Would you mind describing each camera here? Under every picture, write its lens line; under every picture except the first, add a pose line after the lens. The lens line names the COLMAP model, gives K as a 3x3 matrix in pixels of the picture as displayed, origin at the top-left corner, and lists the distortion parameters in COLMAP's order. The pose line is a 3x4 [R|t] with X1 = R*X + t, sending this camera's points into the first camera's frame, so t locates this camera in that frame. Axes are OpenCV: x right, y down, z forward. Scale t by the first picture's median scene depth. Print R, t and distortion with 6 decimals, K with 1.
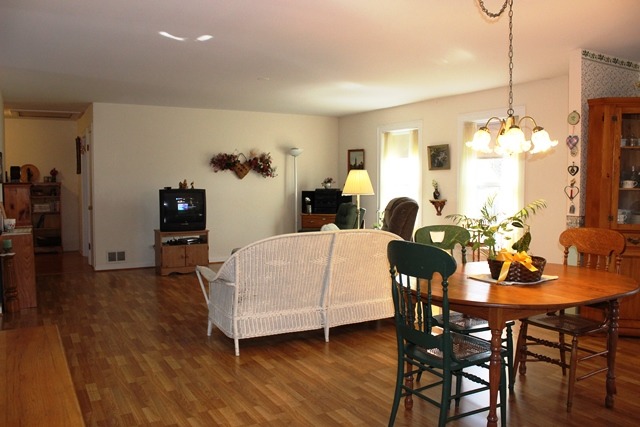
lens RADIAL K [[525.4, 0, 318.0], [0, 525.4, 210.5], [0, 0, 1]] dist [-0.172341, 0.150846]
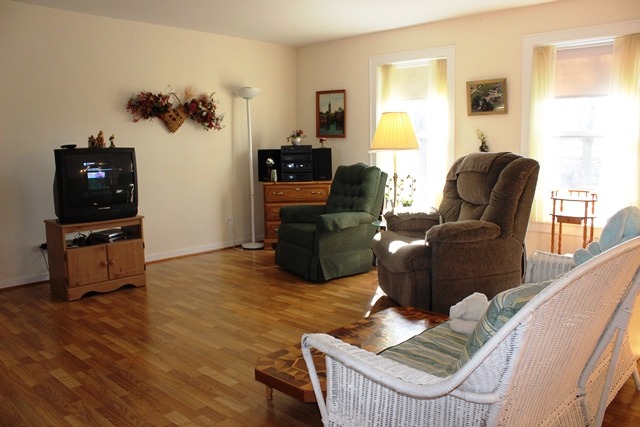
lens RADIAL K [[525.4, 0, 318.0], [0, 525.4, 210.5], [0, 0, 1]] dist [-0.172341, 0.150846]
pose [[0.955229, -0.049345, 0.291723, -0.190134], [0.029696, 0.997005, 0.071408, -0.004926], [-0.294373, -0.059548, 0.953834, 0.374640]]
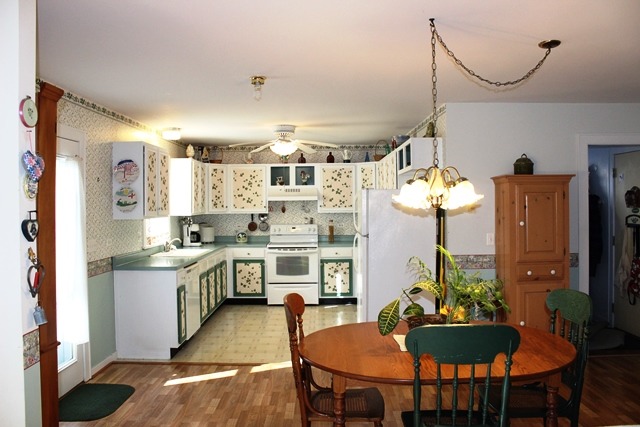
lens RADIAL K [[525.4, 0, 318.0], [0, 525.4, 210.5], [0, 0, 1]] dist [-0.172341, 0.150846]
pose [[-0.862027, 0.003471, 0.506850, 0.036298], [0.040342, 0.997274, 0.061781, -0.065916], [-0.505254, 0.073705, -0.859818, 0.736183]]
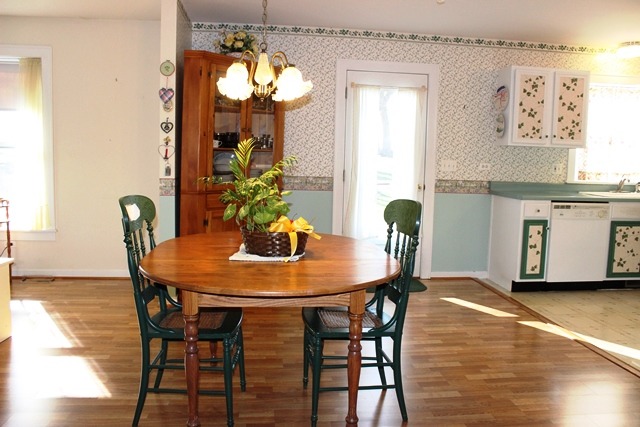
lens RADIAL K [[525.4, 0, 318.0], [0, 525.4, 210.5], [0, 0, 1]] dist [-0.172341, 0.150846]
pose [[0.400970, -0.087670, 0.911886, -0.135269], [0.029816, 0.996132, 0.082658, -0.000257], [-0.915606, -0.005954, 0.402033, 0.230389]]
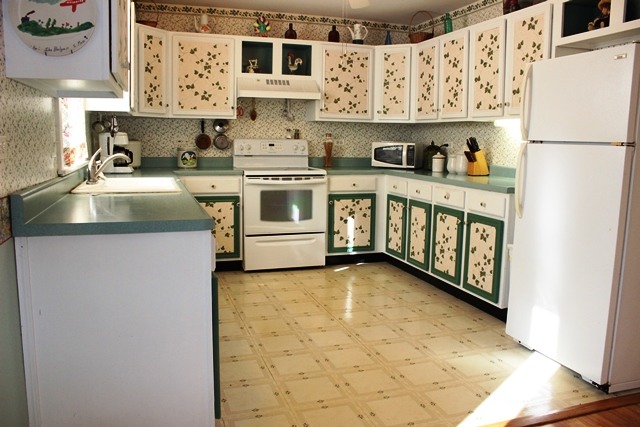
lens RADIAL K [[525.4, 0, 318.0], [0, 525.4, 210.5], [0, 0, 1]] dist [-0.172341, 0.150846]
pose [[-0.977986, -0.041672, 0.204465, 0.440476], [-0.002020, 0.981700, 0.190422, -0.008704], [-0.208659, 0.185818, -0.960174, 0.475078]]
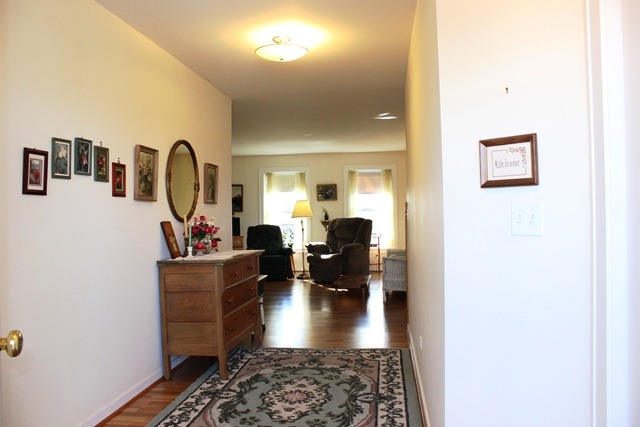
lens RADIAL K [[525.4, 0, 318.0], [0, 525.4, 210.5], [0, 0, 1]] dist [-0.172341, 0.150846]
pose [[0.606539, -0.003693, 0.795045, -0.948866], [0.059387, 0.997406, -0.040673, 0.009864], [-0.792832, 0.071885, 0.605185, 0.099671]]
